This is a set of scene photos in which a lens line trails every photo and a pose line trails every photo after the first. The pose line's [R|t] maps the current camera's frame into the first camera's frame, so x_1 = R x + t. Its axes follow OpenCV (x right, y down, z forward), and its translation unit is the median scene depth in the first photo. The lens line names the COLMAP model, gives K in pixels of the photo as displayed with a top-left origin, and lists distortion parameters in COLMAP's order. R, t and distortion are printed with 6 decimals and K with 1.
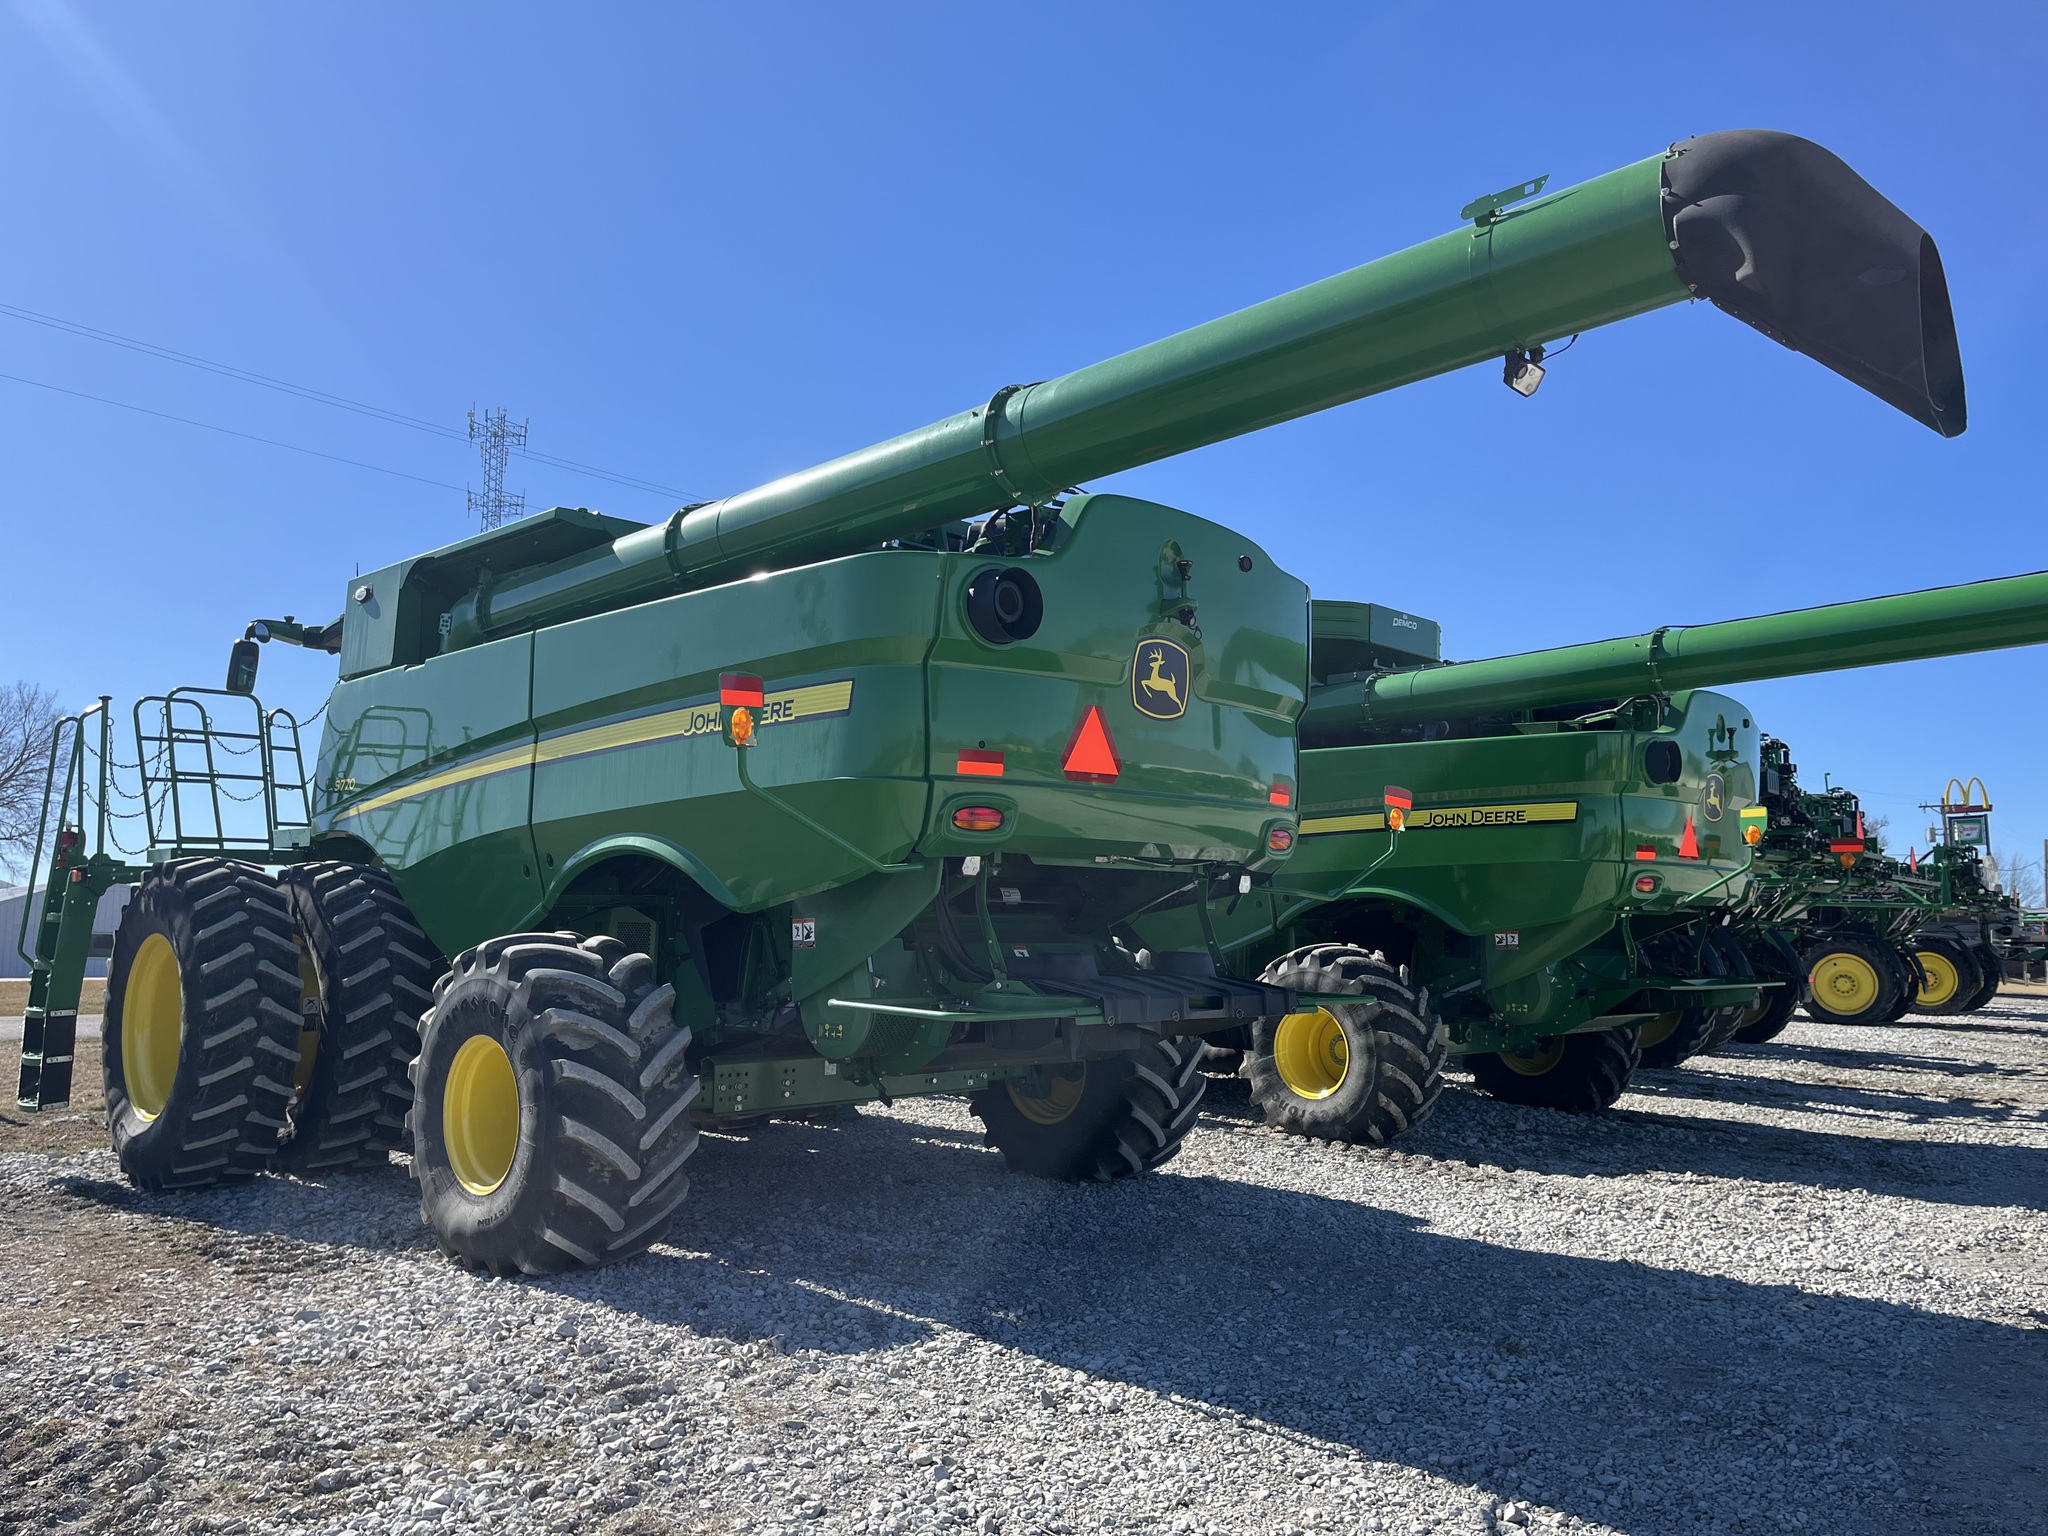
lens RADIAL K [[1527.5, 0, 1034.0], [0, 1527.5, 776.8], [0, 0, 1]] dist [0.044999, -0.044514]
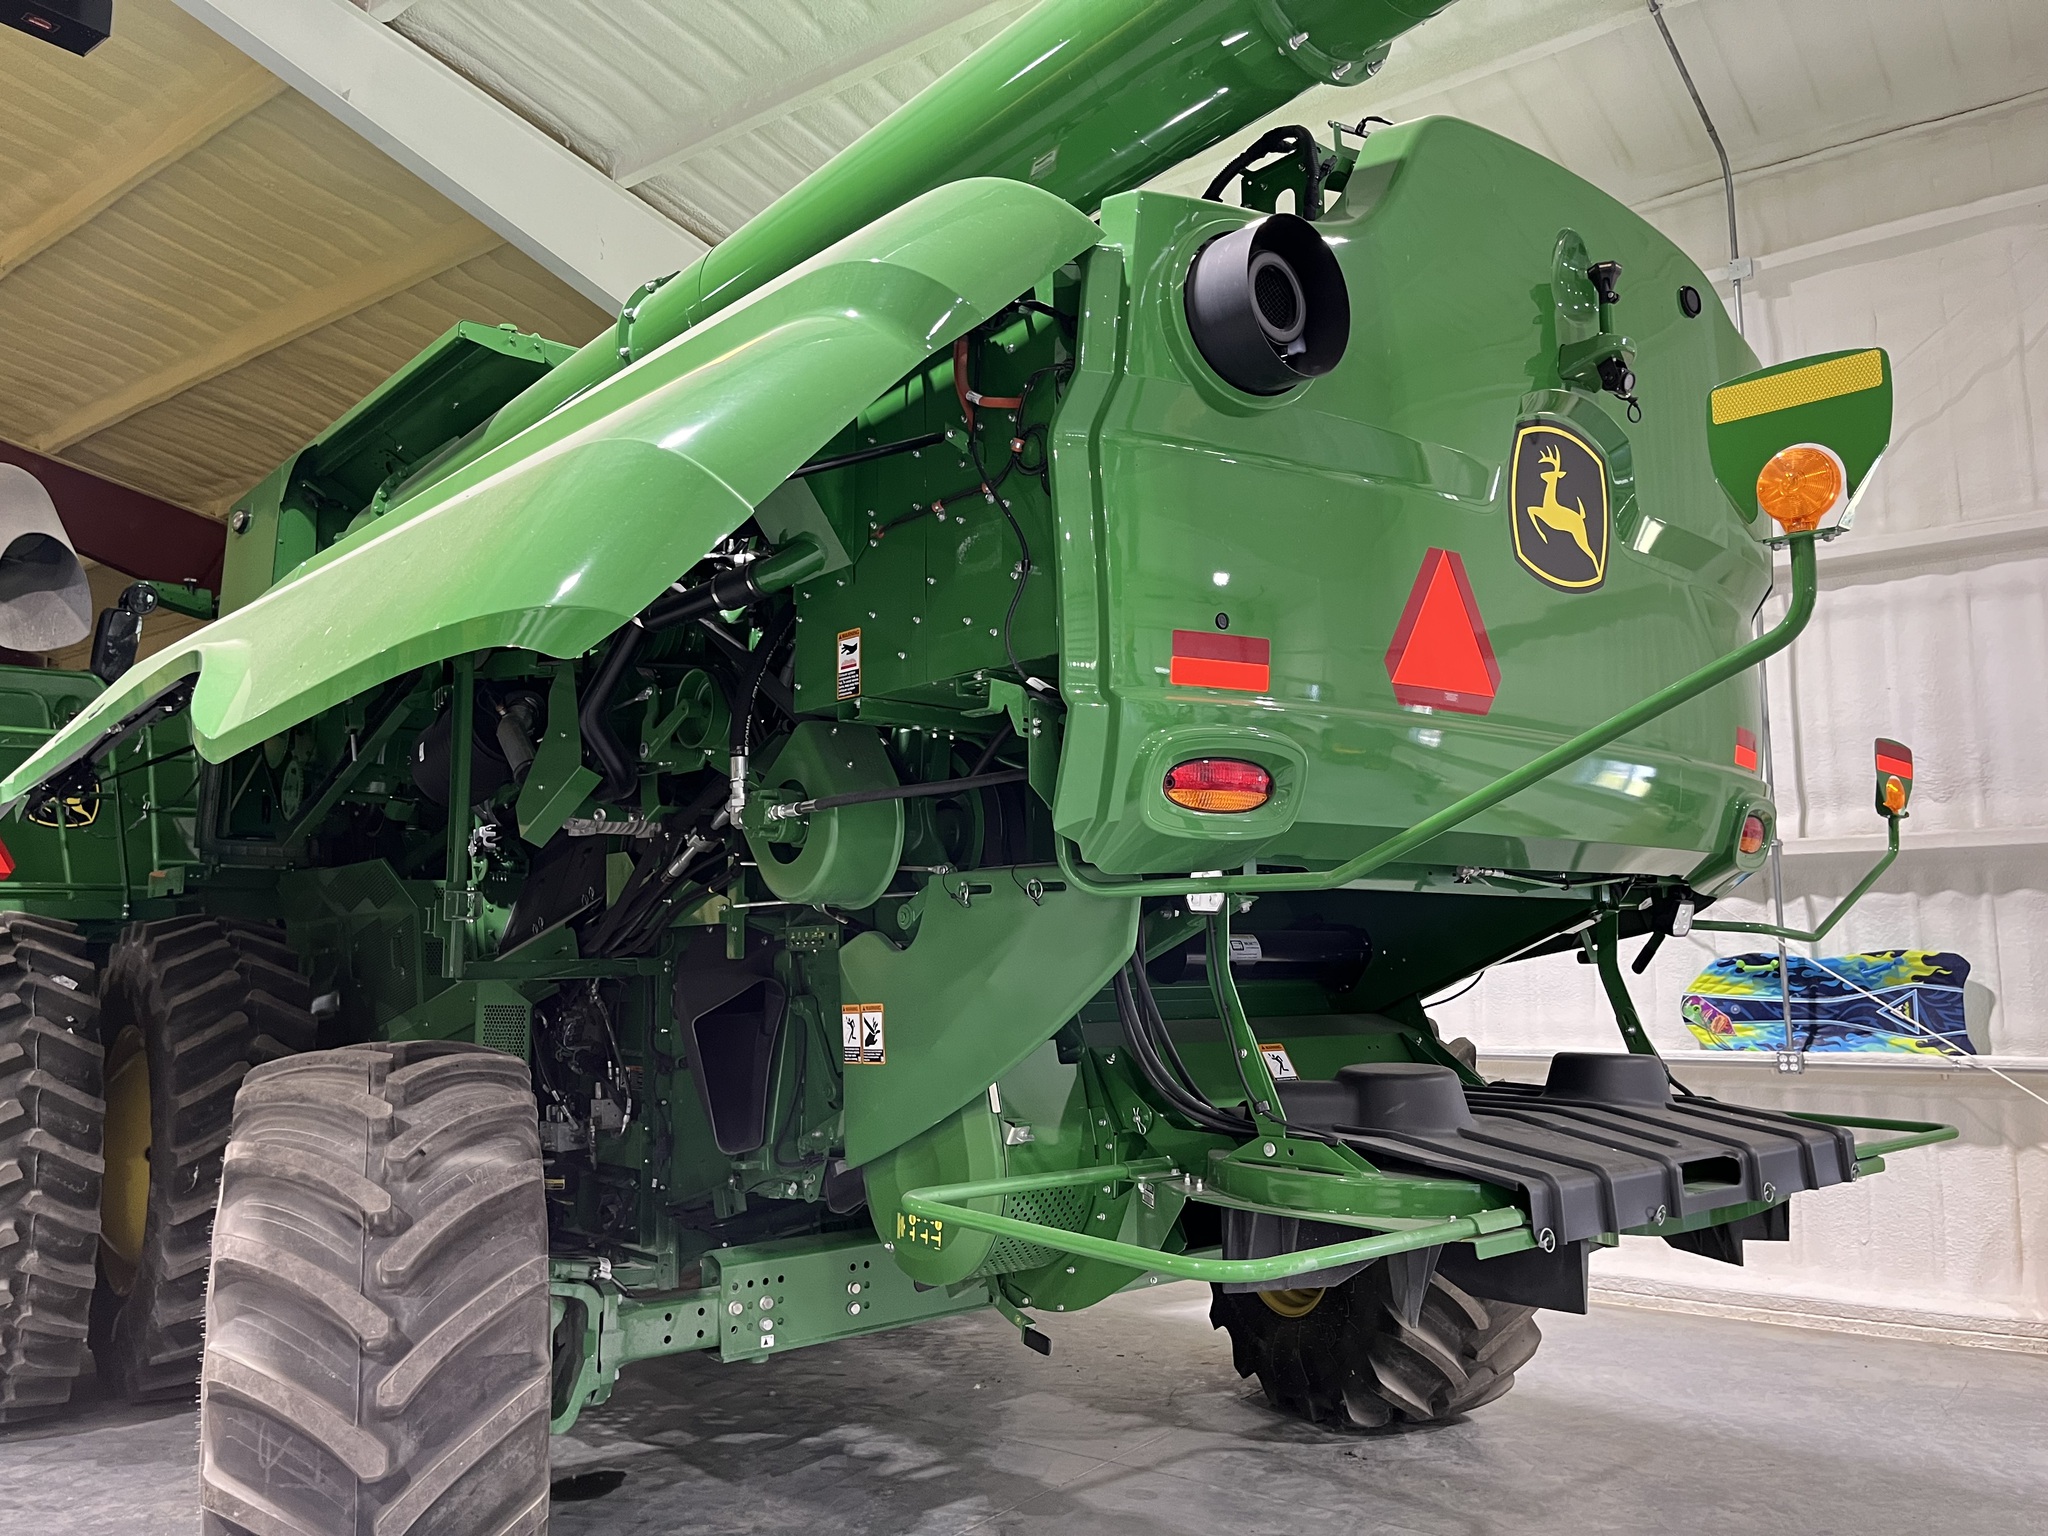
lens RADIAL K [[1527.5, 0, 1012.6], [0, 1527.5, 764.6], [0, 0, 1]] dist [0.044999, -0.044514]
pose [[0.995308, -0.031975, -0.091320, -0.050976], [0.028827, 0.998951, -0.035591, 0.032013], [0.092362, 0.032791, 0.995185, 0.491755]]
